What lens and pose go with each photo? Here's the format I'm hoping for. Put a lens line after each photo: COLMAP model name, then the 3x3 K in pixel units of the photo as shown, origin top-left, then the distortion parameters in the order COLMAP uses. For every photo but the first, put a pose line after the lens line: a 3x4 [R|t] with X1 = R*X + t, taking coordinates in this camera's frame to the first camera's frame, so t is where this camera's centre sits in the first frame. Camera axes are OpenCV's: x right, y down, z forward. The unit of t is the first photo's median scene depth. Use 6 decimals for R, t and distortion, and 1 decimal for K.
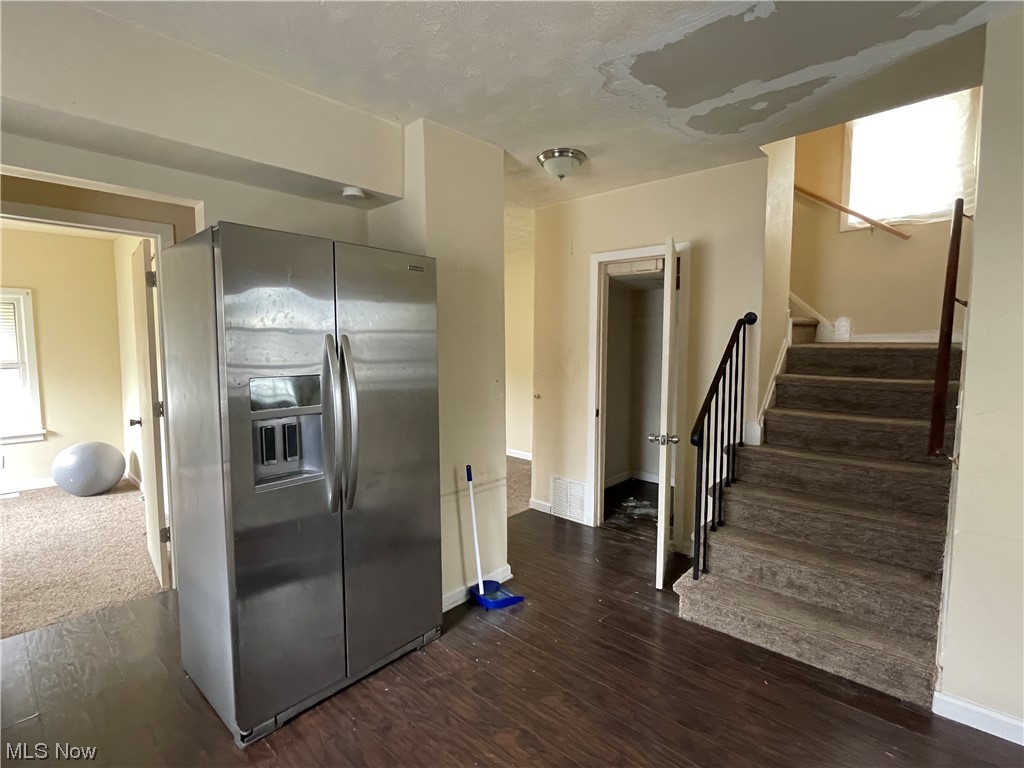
lens RADIAL K [[492.6, 0, 509.6], [0, 492.6, 380.9], [0, 0, 1]] dist [-0.002961, -0.000941]
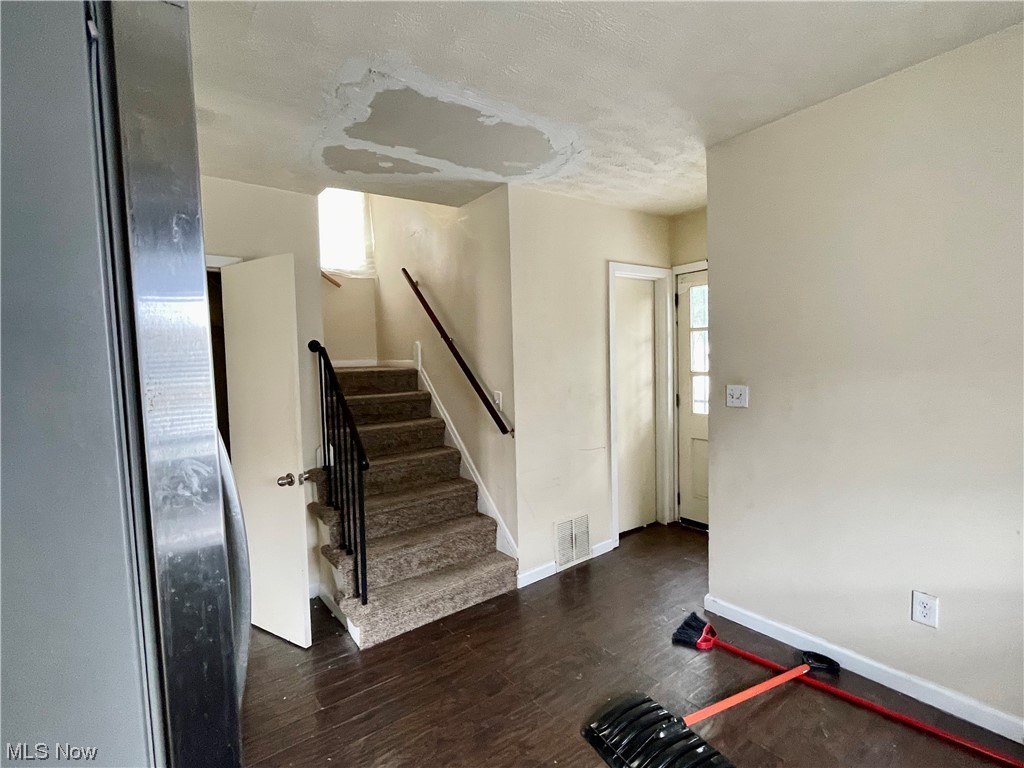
lens RADIAL K [[492.6, 0, 509.6], [0, 492.6, 380.9], [0, 0, 1]] dist [-0.002961, -0.000941]
pose [[0.181680, -0.046795, 0.982244, -0.581241], [0.105359, 0.994044, 0.027870, -0.049977], [-0.977697, 0.098424, 0.185529, 0.525881]]
